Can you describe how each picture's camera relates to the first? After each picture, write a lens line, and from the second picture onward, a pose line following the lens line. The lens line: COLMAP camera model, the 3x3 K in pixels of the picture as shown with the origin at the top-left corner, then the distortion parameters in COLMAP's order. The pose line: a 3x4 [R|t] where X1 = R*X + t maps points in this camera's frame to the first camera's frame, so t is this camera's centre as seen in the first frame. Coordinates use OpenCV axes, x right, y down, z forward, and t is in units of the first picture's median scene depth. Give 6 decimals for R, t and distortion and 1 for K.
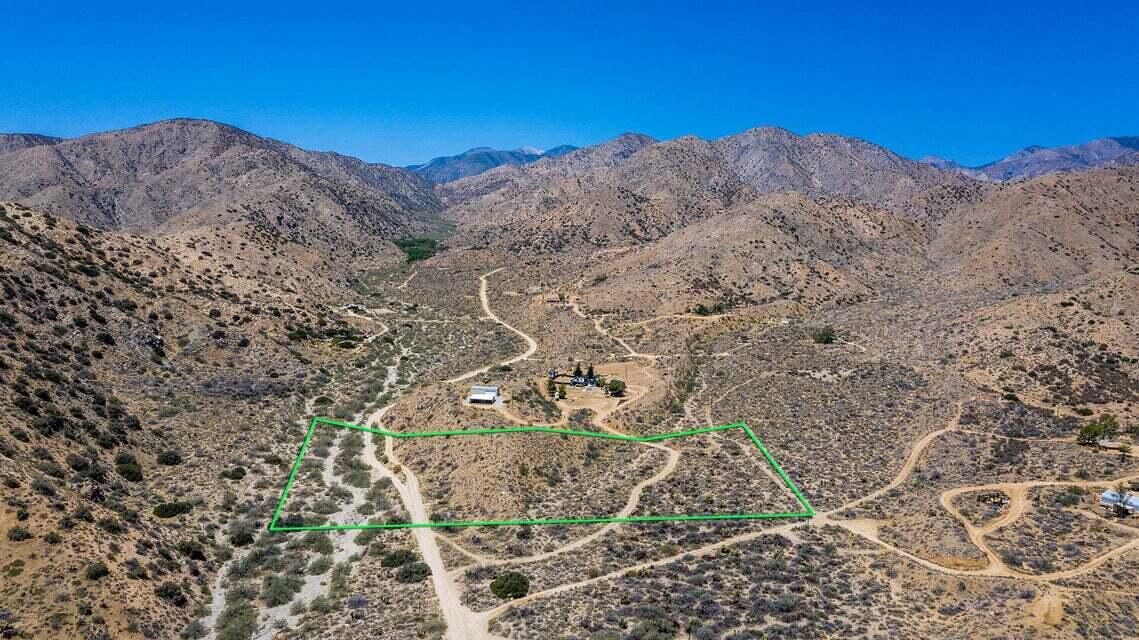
lens RADIAL K [[910.5, 0, 569.5], [0, 910.5, 320.0], [0, 0, 1]] dist [0.005109, 0.007877]
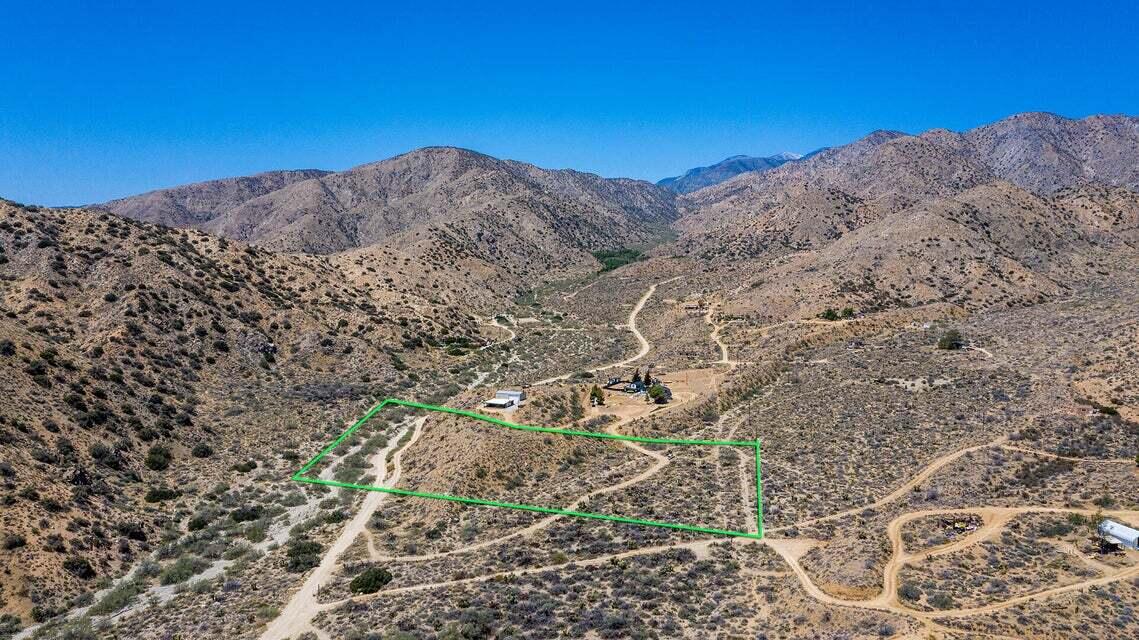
lens RADIAL K [[910.5, 0, 569.5], [0, 910.5, 320.0], [0, 0, 1]] dist [0.005109, 0.007877]
pose [[0.958497, -0.012229, -0.284841, 0.167359], [0.008895, 0.999876, -0.012995, 0.004751], [0.284965, 0.009922, 0.958487, 0.028835]]
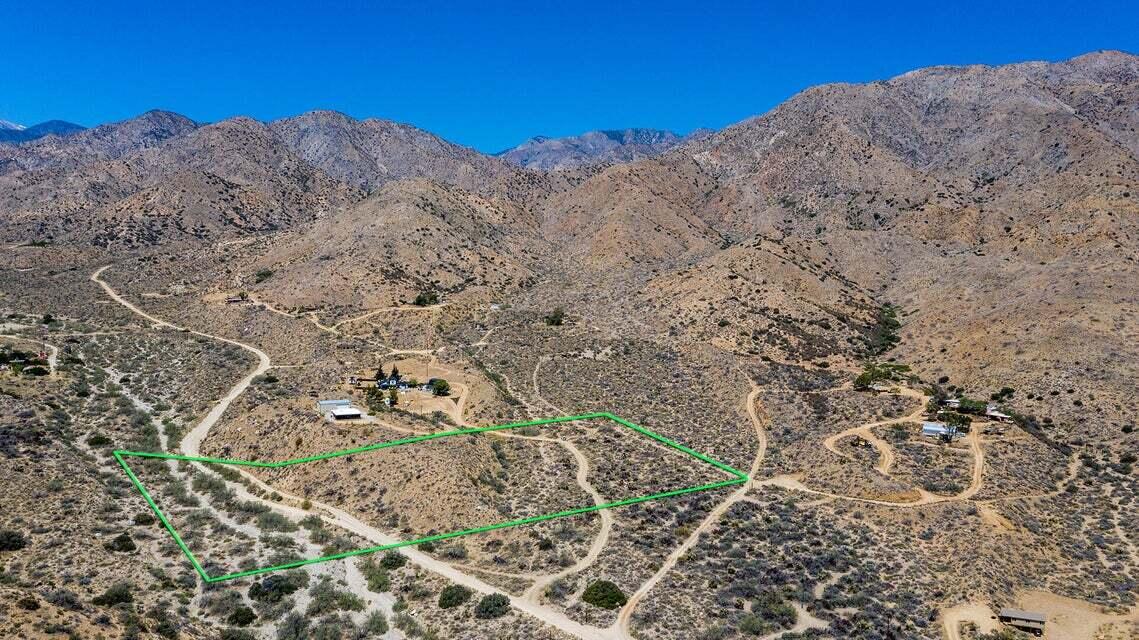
lens RADIAL K [[910.5, 0, 569.5], [0, 910.5, 320.0], [0, 0, 1]] dist [0.005109, 0.007877]
pose [[0.872984, -0.072080, 0.482393, -0.205028], [0.063633, 0.997398, 0.033878, -0.014321], [-0.483580, 0.001122, 0.875299, 0.061026]]
